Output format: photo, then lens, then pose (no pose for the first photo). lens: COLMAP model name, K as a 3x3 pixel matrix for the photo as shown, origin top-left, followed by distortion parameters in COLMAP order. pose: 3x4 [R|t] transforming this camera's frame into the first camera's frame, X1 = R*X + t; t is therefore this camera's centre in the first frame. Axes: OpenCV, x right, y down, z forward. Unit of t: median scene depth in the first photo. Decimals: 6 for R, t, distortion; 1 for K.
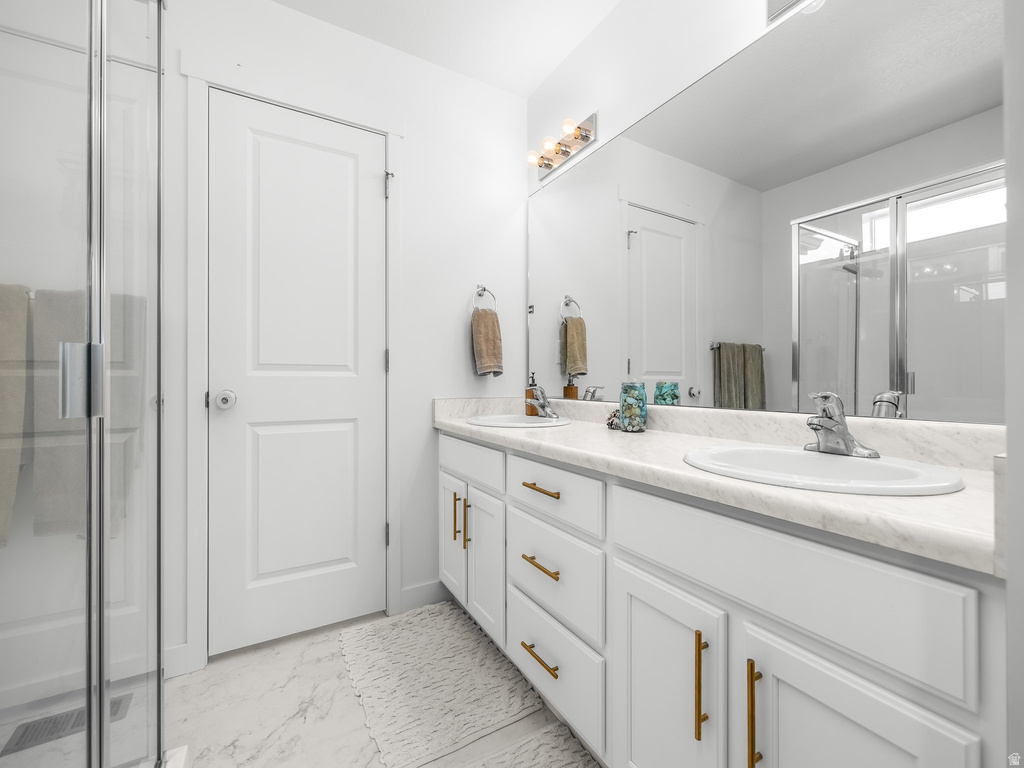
lens RADIAL K [[433.1, 0, 512.7], [0, 433.1, 379.9], [0, 0, 1]] dist [-0.013296, -0.000433]
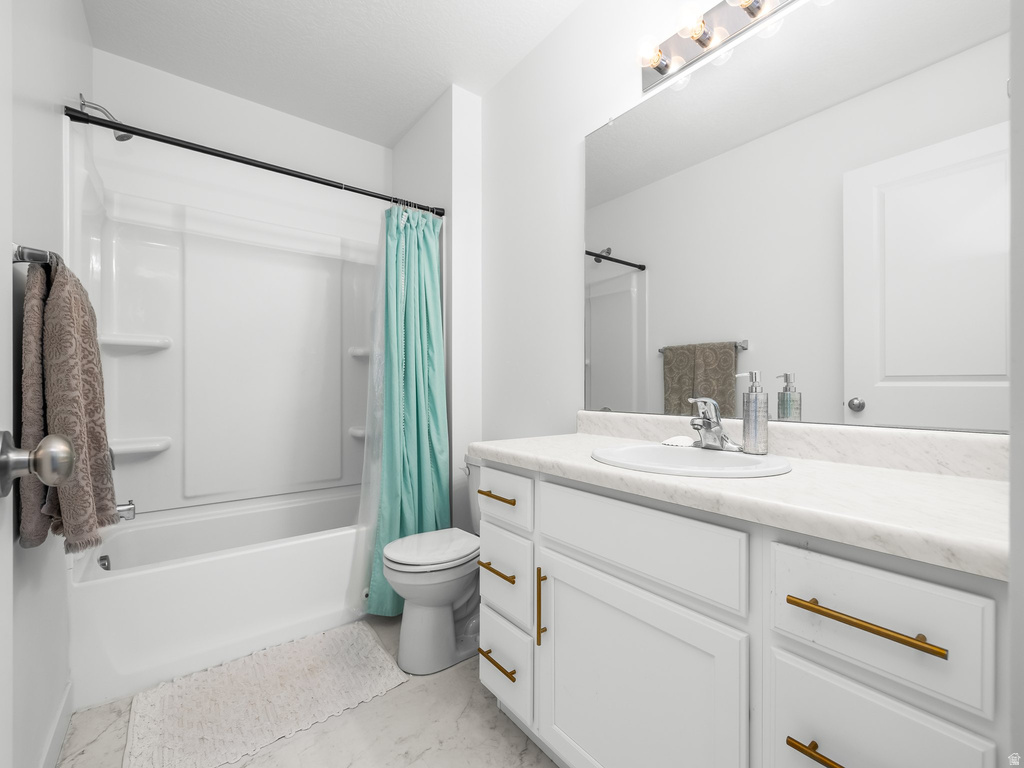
lens RADIAL K [[381.2, 0, 518.4], [0, 381.2, 399.9], [0, 0, 1]] dist [0.009643, 0.000088]
pose [[0.977302, -0.001006, 0.211848, -0.078830], [-0.005817, 0.999484, 0.031584, 0.000069], [-0.211770, -0.032100, 0.976792, 0.134627]]
